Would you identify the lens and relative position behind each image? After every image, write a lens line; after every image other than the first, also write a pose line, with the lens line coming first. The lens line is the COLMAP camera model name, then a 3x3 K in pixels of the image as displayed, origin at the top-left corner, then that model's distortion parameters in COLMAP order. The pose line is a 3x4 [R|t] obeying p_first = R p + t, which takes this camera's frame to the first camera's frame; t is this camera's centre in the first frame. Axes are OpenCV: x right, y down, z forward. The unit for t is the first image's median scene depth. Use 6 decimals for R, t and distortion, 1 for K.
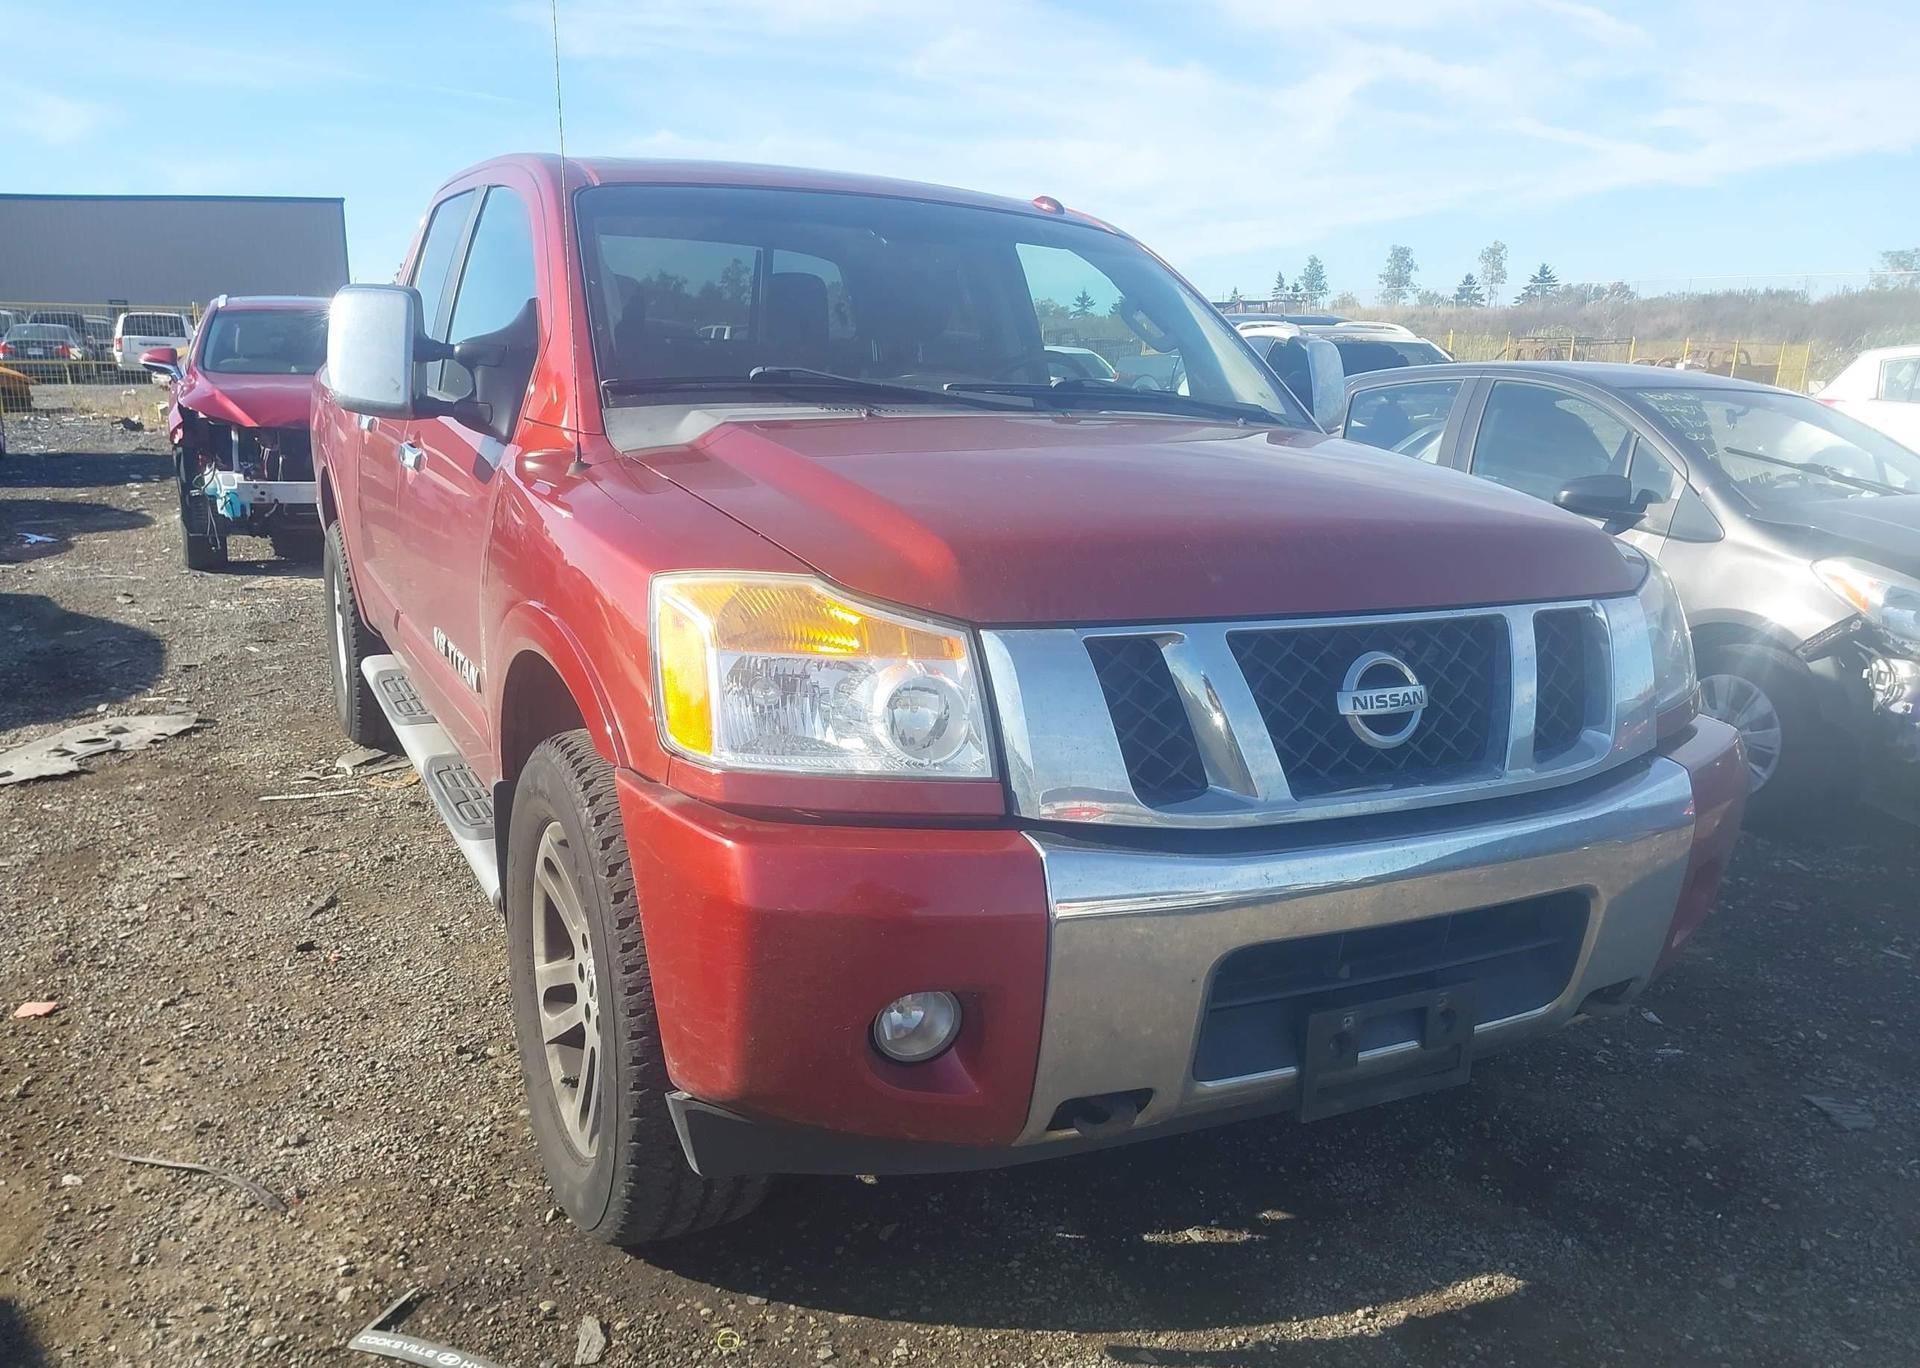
lens RADIAL K [[1499.0, 0, 959.0], [0, 1499.0, 687.6], [0, 0, 1]] dist [0.036090, -0.048045]
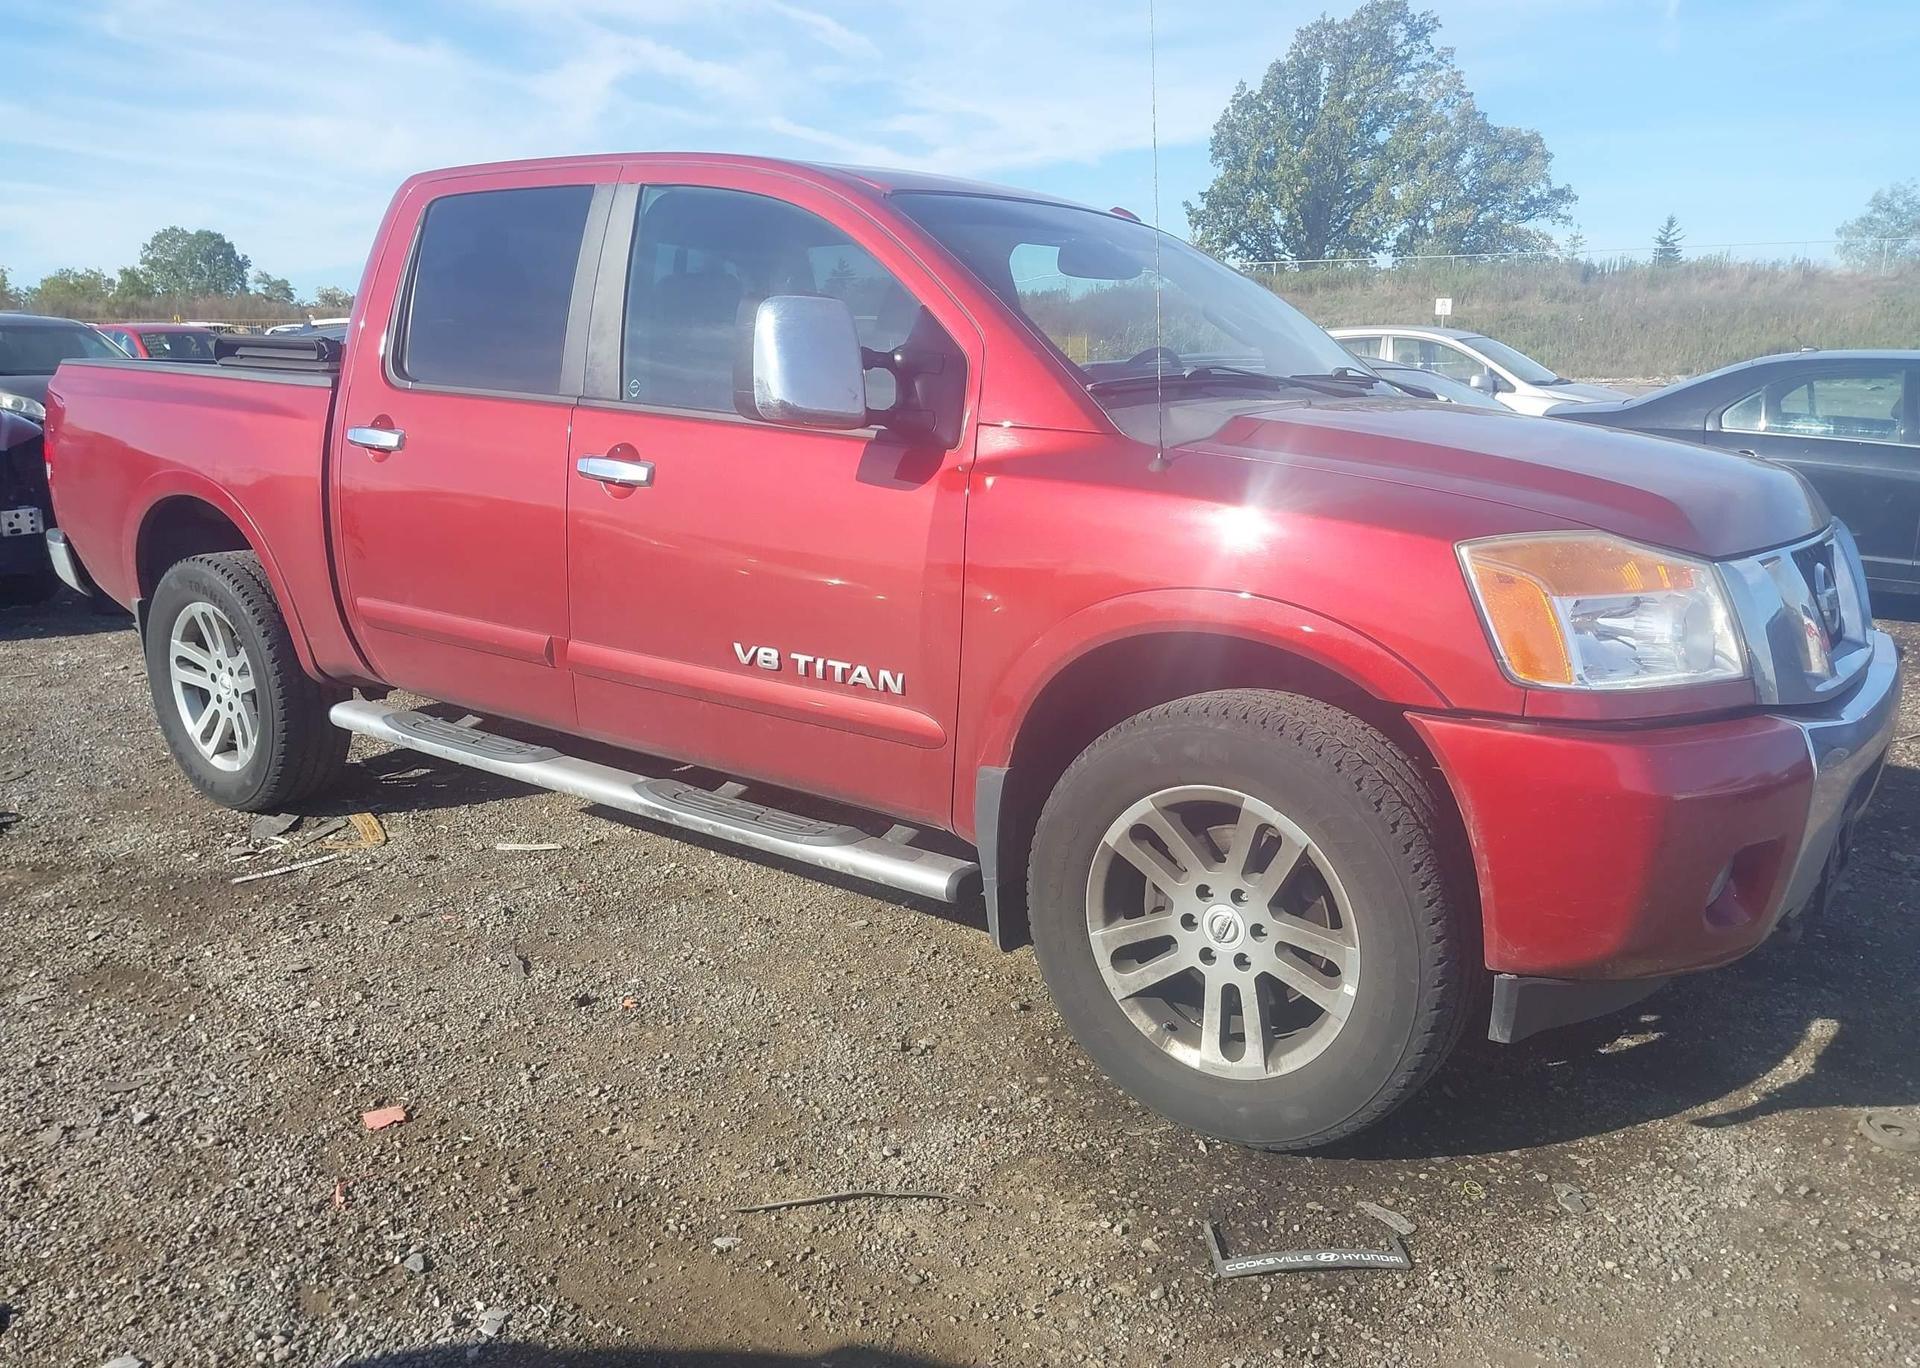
lens RADIAL K [[1499.0, 0, 983.7], [0, 1499.0, 680.0], [0, 0, 1]] dist [0.036090, -0.048045]
pose [[0.901168, -0.109674, 0.419366, -0.922538], [0.109361, 0.993691, 0.024871, -0.033608], [-0.419448, 0.023449, 0.907477, 0.076167]]
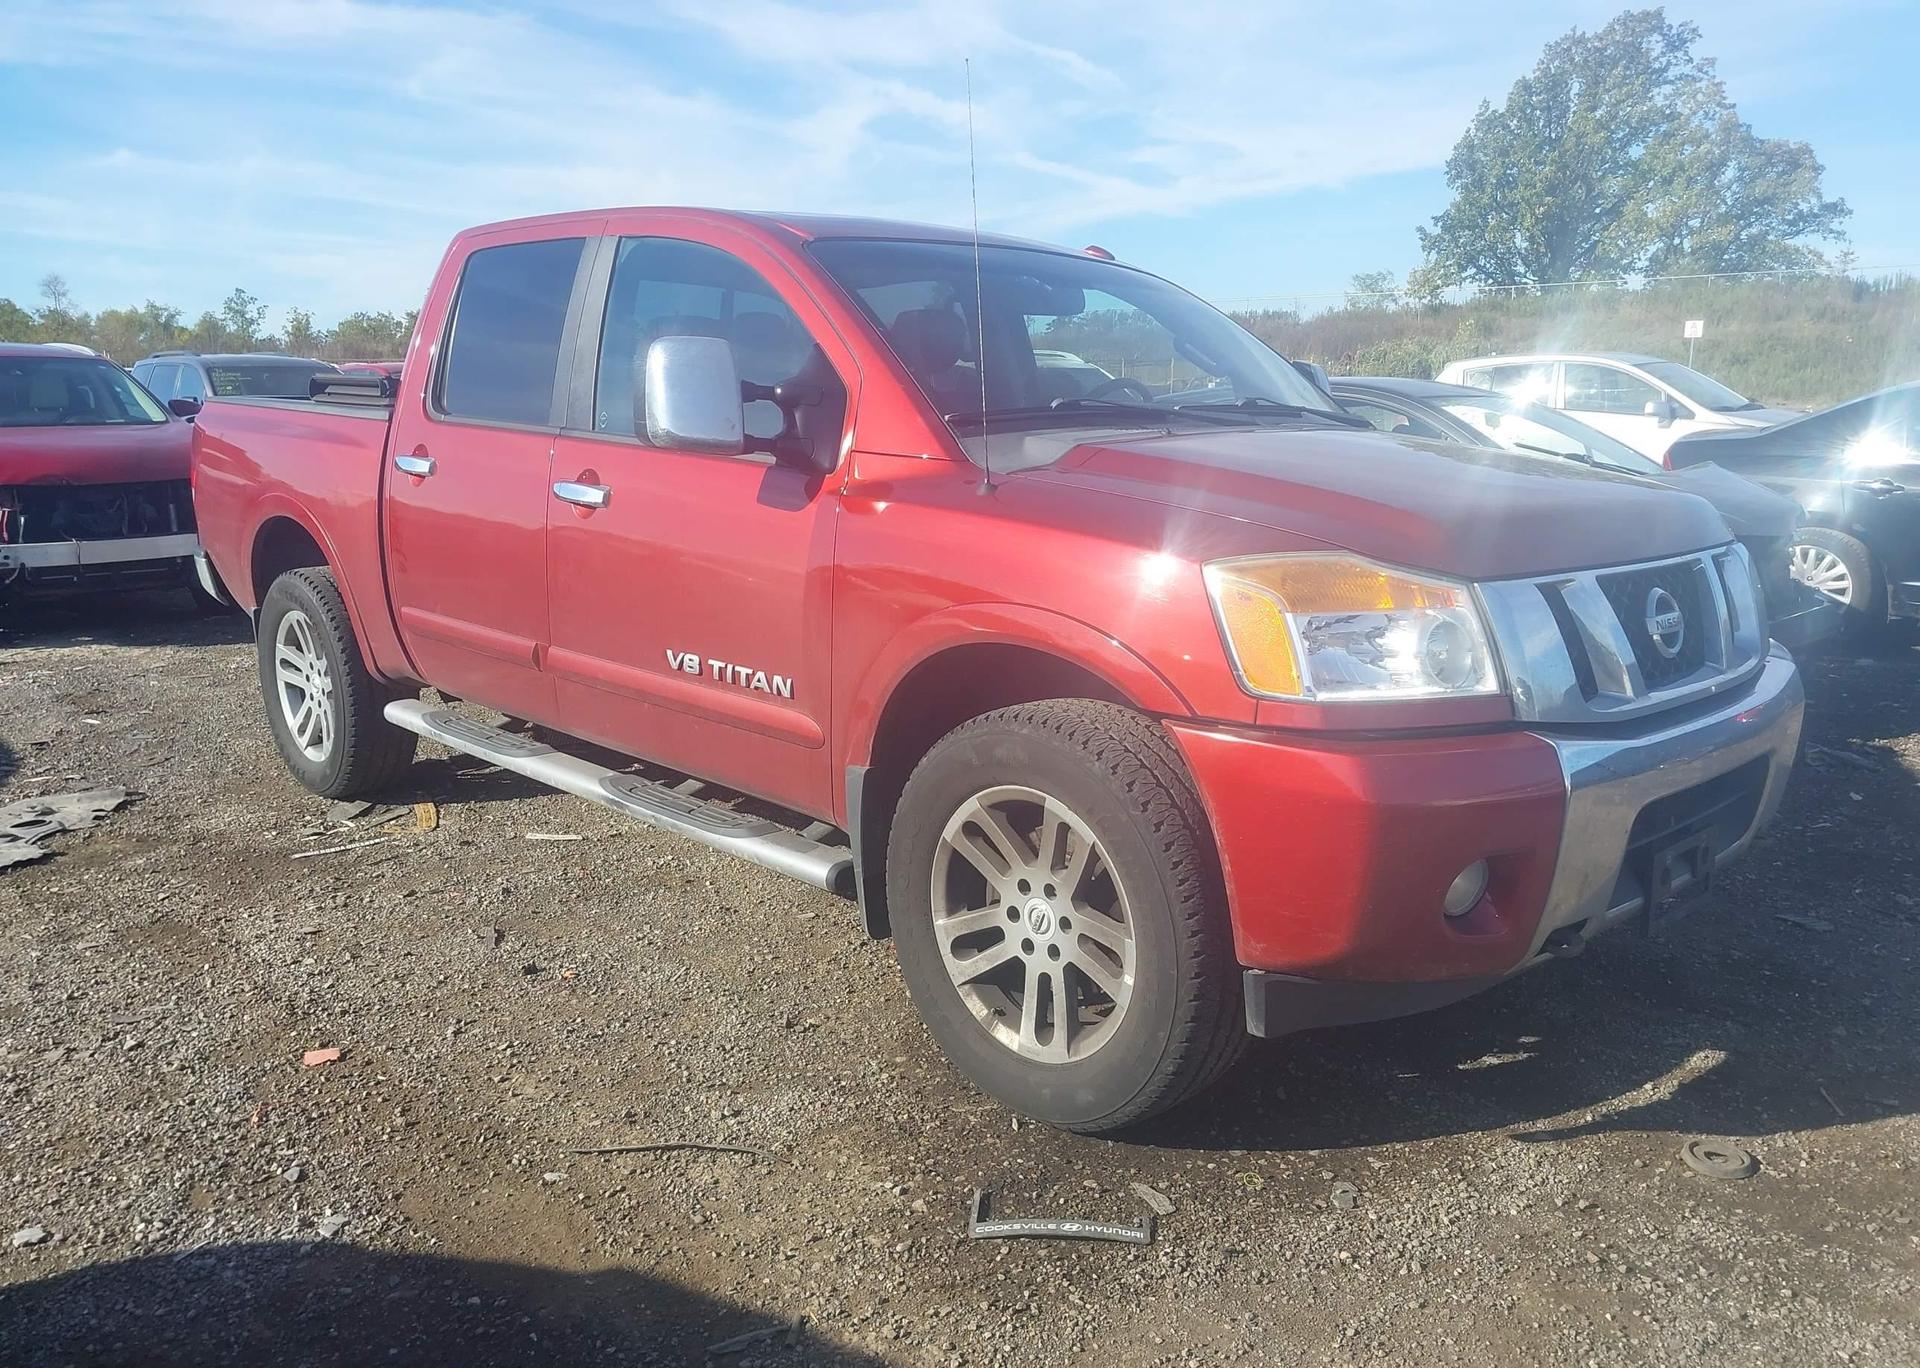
lens RADIAL K [[1499.0, 0, 973.2], [0, 1499.0, 674.6], [0, 0, 1]] dist [0.036090, -0.048045]
pose [[0.956576, -0.080876, 0.280040, -0.662764], [0.087904, 0.996049, -0.012608, 0.016319], [-0.277913, 0.036677, 0.959906, -0.130562]]
